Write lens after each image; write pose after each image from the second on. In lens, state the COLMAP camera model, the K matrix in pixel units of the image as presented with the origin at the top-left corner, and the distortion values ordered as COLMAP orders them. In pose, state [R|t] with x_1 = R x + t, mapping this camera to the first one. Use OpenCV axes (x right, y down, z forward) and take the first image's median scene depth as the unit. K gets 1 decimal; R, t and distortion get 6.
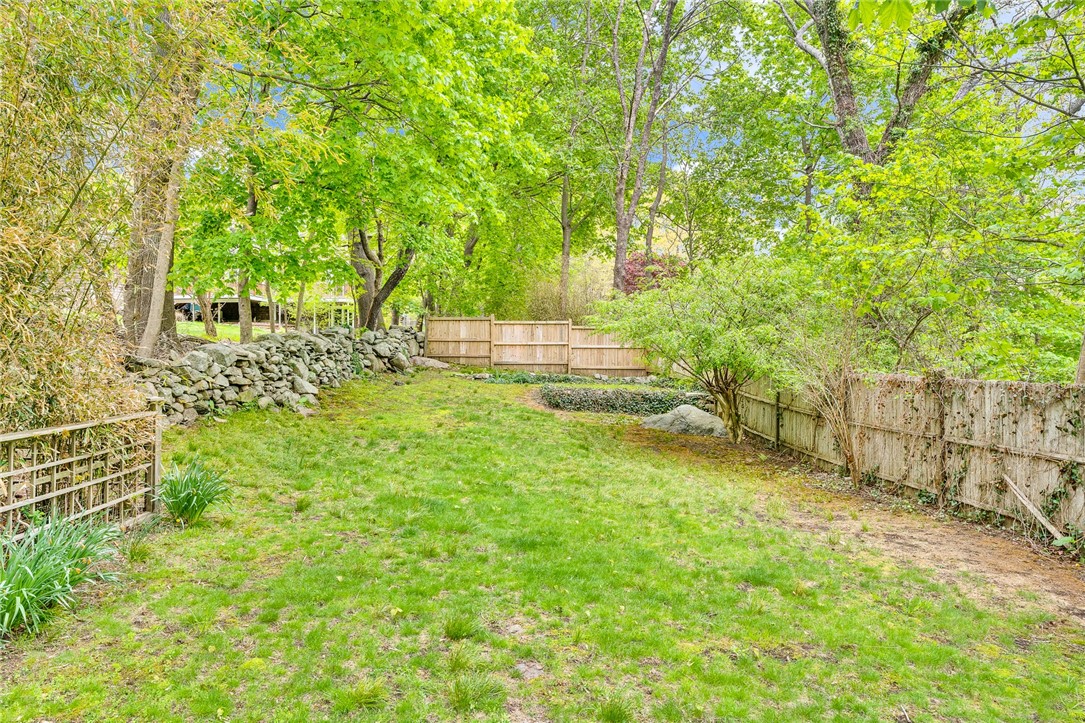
lens RADIAL K [[641.5, 0, 538.0], [0, 641.5, 363.3], [0, 0, 1]] dist [0.000313, -0.000001]
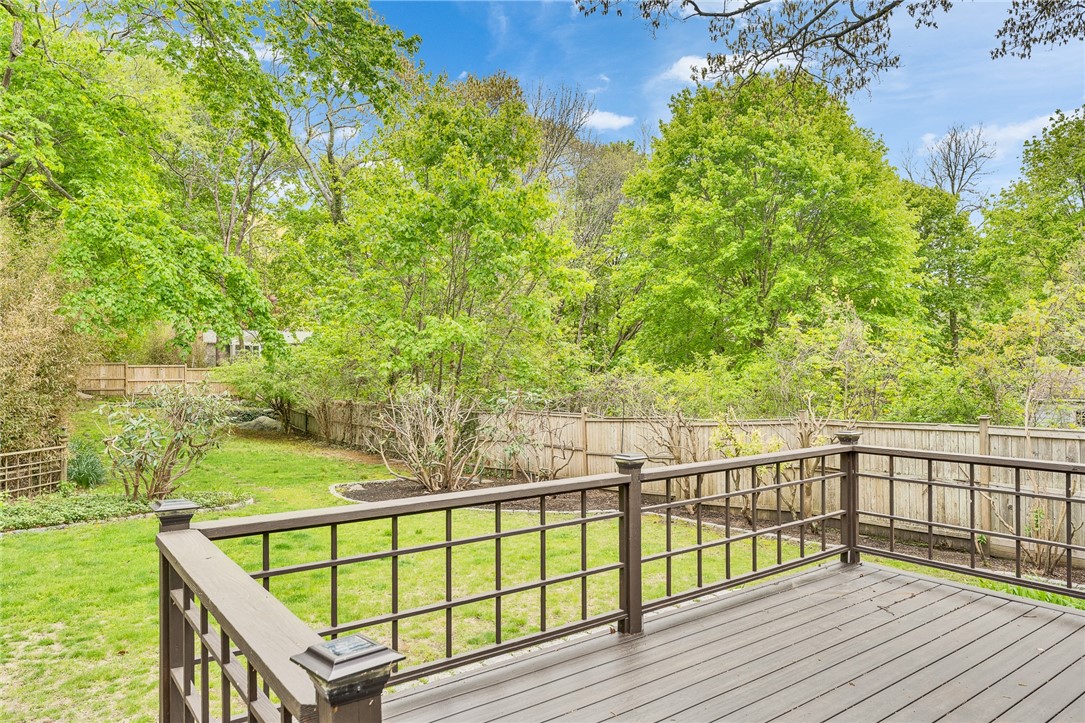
lens RADIAL K [[731.0, 0, 542.5], [0, 731.0, 361.5], [0, 0, 1]] dist [-0.006677, -0.001855]
pose [[0.842082, -0.010348, 0.539250, -0.232878], [0.013957, 0.999899, -0.002608, -0.078504], [-0.539169, 0.009723, 0.842141, -1.252994]]
